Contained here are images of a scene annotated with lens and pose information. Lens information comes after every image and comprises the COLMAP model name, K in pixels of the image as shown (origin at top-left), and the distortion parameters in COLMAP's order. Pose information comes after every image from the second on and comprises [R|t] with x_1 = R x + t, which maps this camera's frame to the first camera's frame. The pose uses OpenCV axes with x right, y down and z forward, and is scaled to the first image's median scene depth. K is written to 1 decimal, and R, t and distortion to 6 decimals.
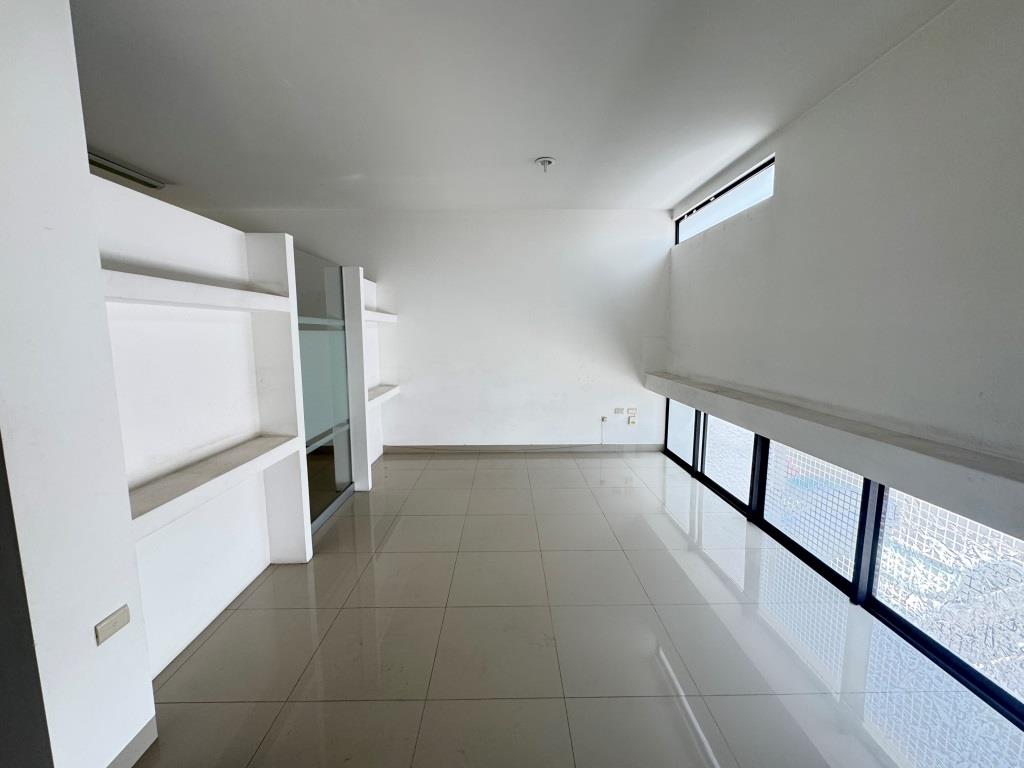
lens RADIAL K [[409.2, 0, 512.0], [0, 409.2, 384.0], [0, 0, 1]] dist [-0.001136, -0.000133]
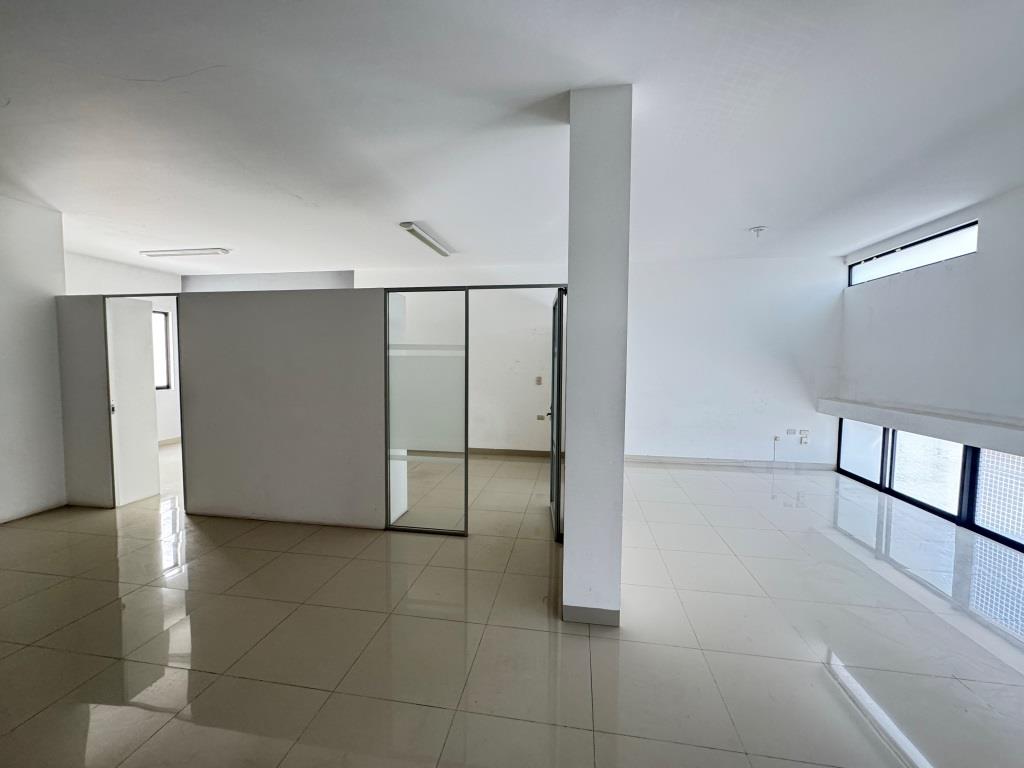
lens RADIAL K [[409.2, 0, 512.0], [0, 409.2, 384.0], [0, 0, 1]] dist [-0.001136, -0.000133]
pose [[0.985353, 0.021015, -0.169229, -0.399848], [-0.032607, 0.997286, -0.066017, 0.044790], [0.167383, 0.070568, 0.983363, -0.311930]]
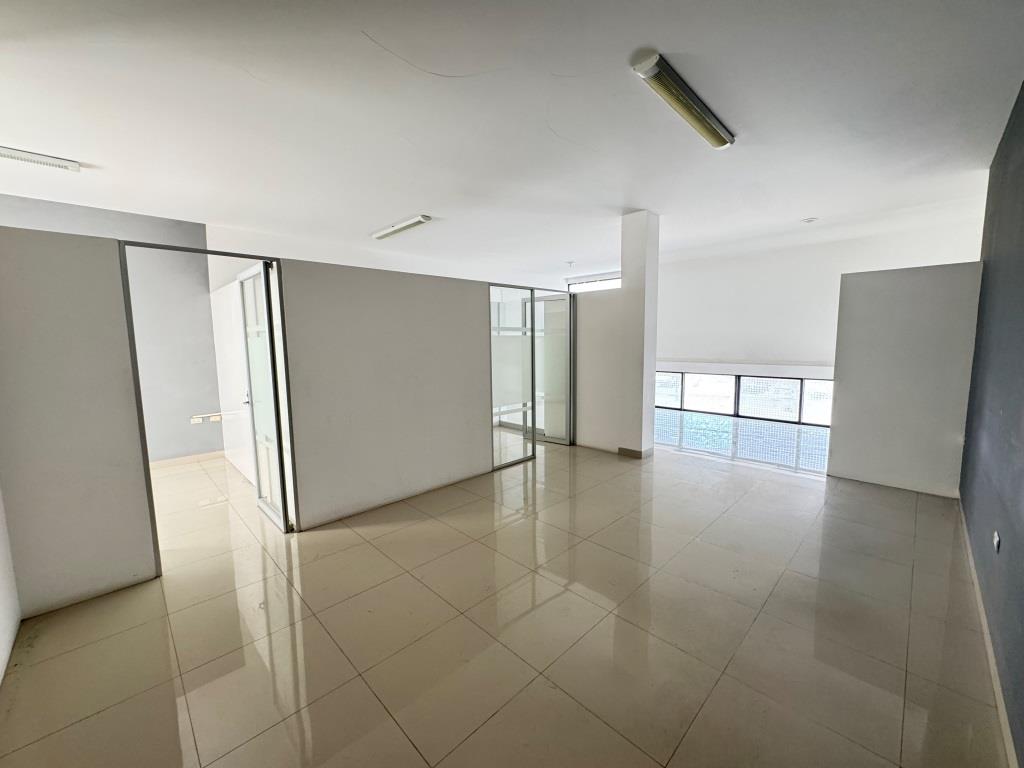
lens RADIAL K [[409.2, 0, 512.0], [0, 409.2, 384.0], [0, 0, 1]] dist [-0.001136, -0.000133]
pose [[0.719610, -0.081926, 0.689529, -1.566670], [0.098489, 0.995018, 0.015437, 0.055402], [-0.687359, 0.056802, 0.724094, -0.342998]]
